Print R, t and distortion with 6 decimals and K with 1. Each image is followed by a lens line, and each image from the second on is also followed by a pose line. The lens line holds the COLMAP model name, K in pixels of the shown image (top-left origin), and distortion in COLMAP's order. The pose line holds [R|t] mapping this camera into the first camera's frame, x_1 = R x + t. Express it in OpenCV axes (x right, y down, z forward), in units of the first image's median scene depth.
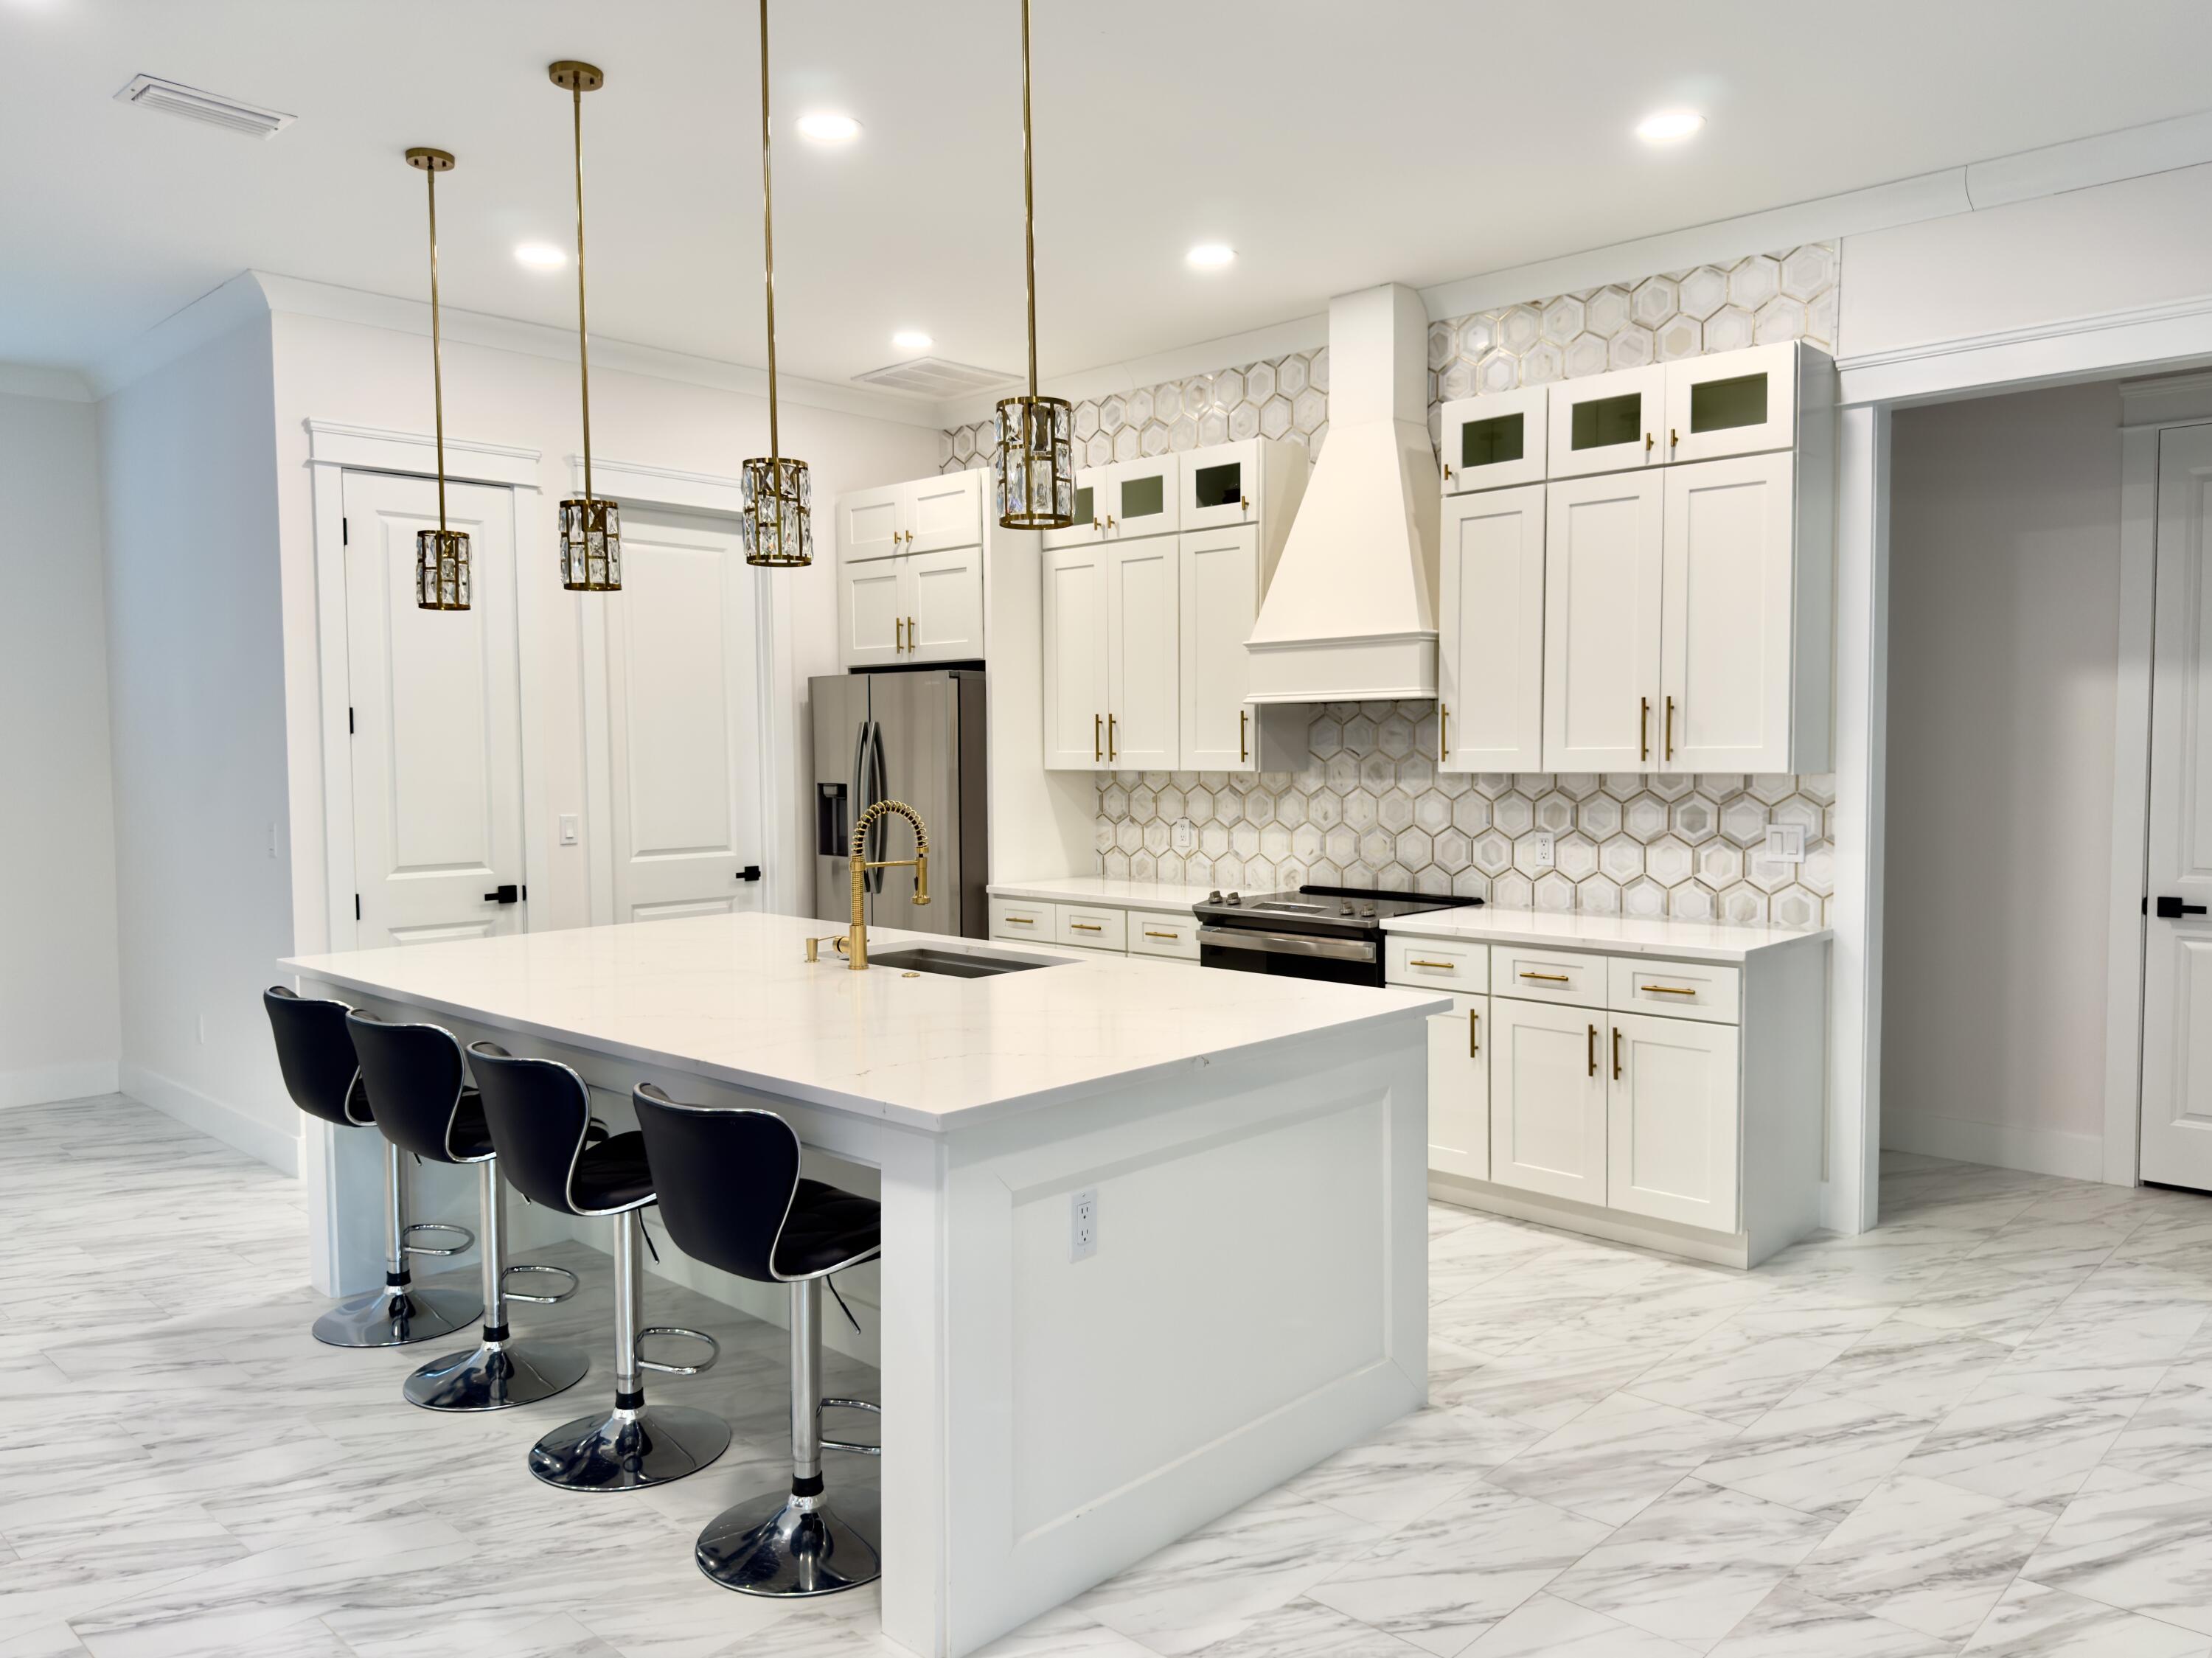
lens RADIAL K [[1581.6, 0, 1106.0], [0, 1581.6, 829.0], [0, 0, 1]] dist [0.141441, -0.256257]
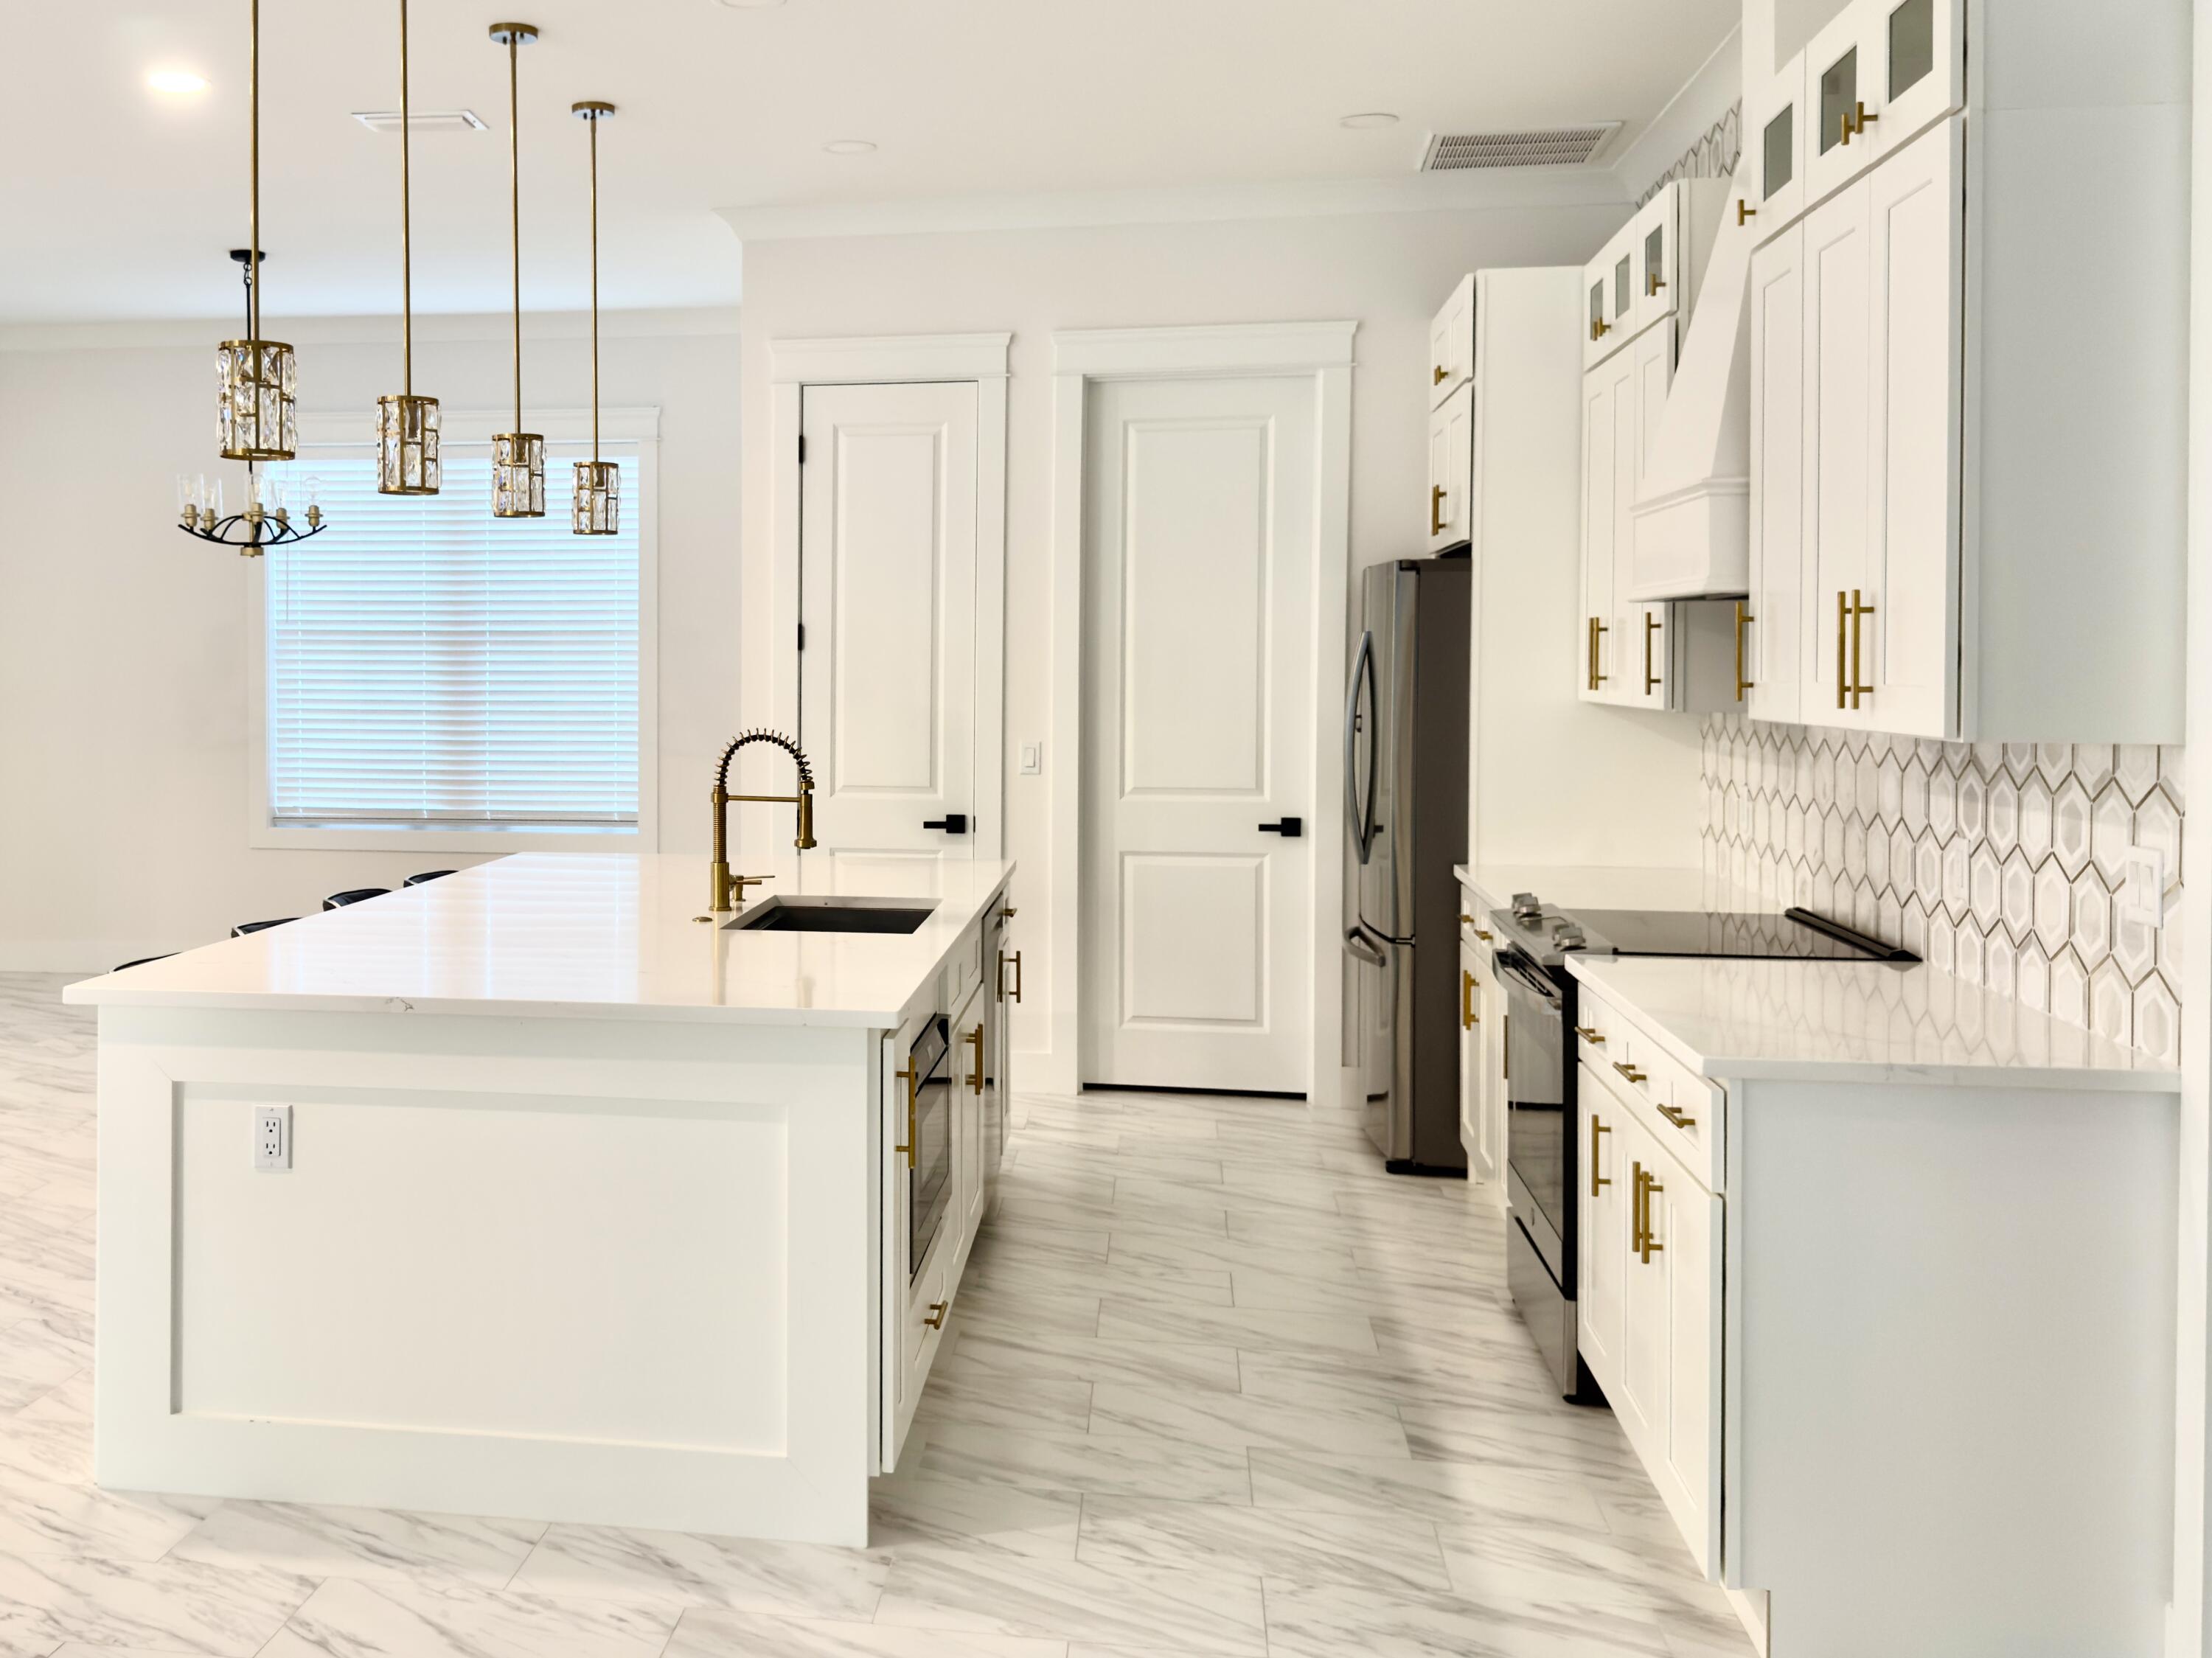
lens RADIAL K [[2164.4, 0, 739.2], [0, 2164.4, 729.9], [0, 0, 1]] dist [0.144501, -0.287063]
pose [[0.533224, 0.033146, -0.845324, 0.686283], [-0.047473, 0.998830, 0.009220, -0.021266], [0.844641, 0.035214, 0.534174, 0.261160]]
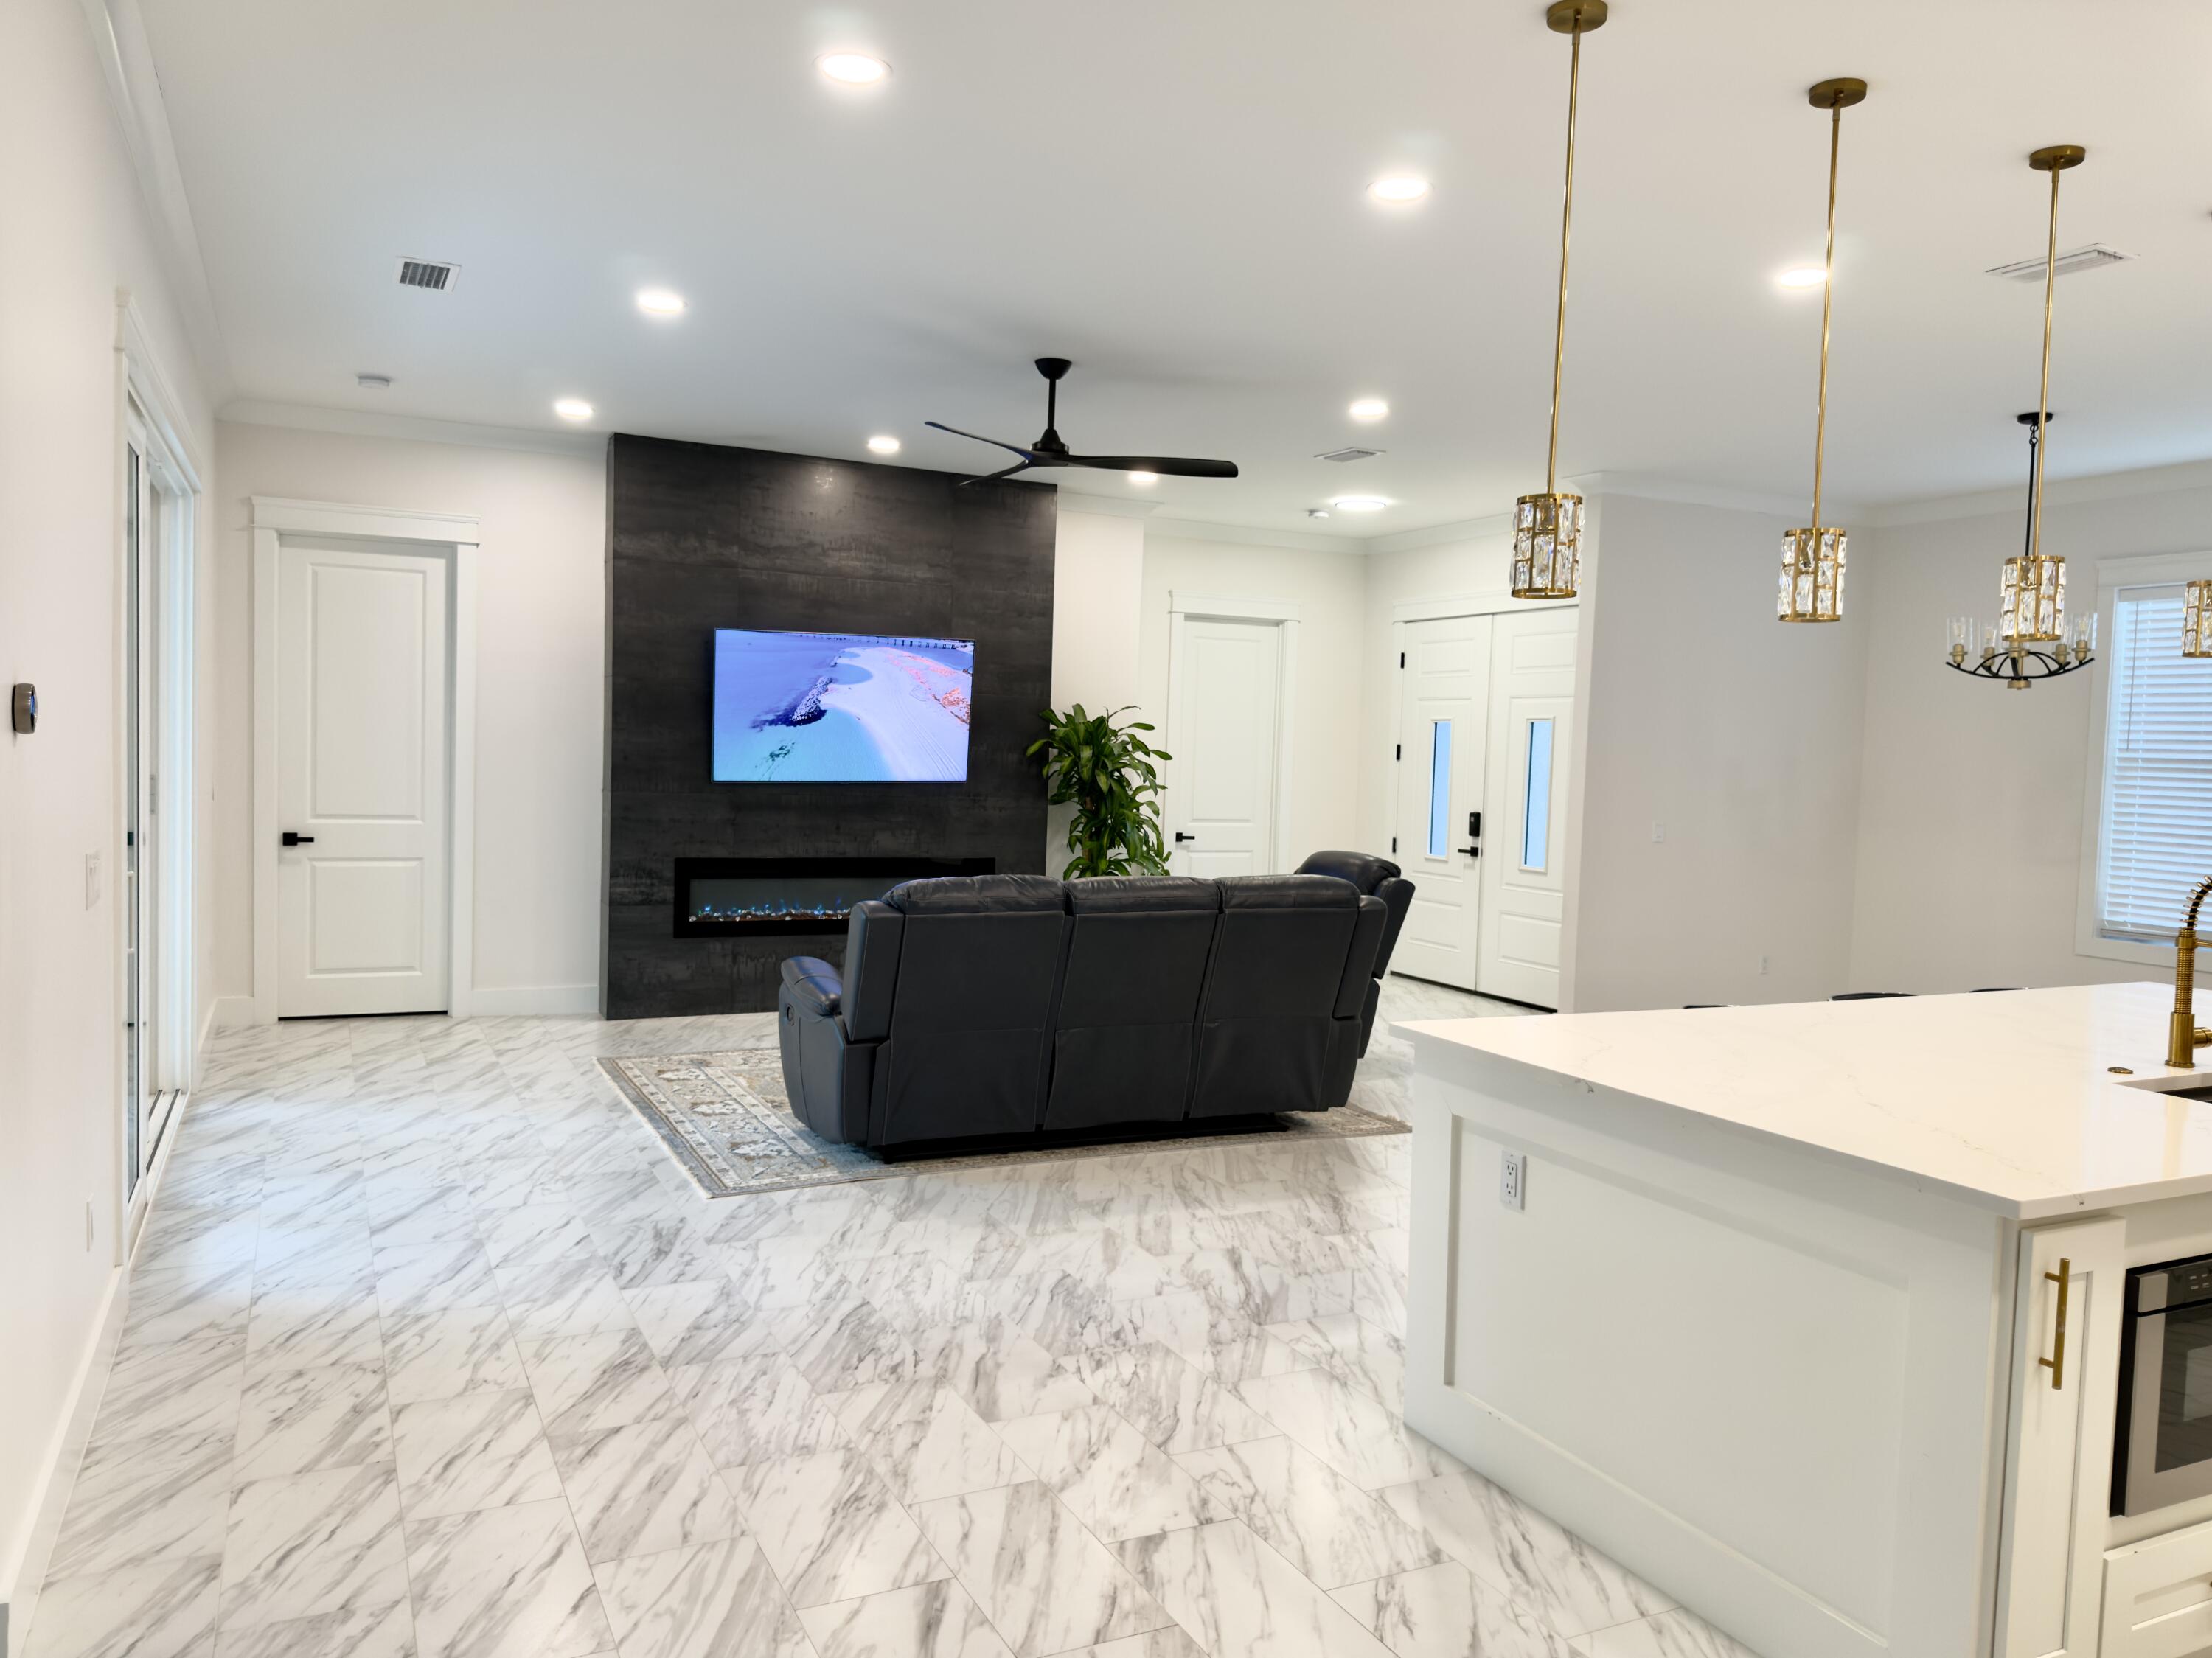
lens RADIAL K [[1581.6, 0, 1106.0], [0, 1581.6, 829.0], [0, 0, 1]] dist [0.141441, -0.256257]
pose [[-0.354678, 0.040149, -0.934126, 0.626801], [-0.077948, 0.994330, 0.072333, -0.039806], [0.931734, 0.098469, -0.349537, 0.578635]]
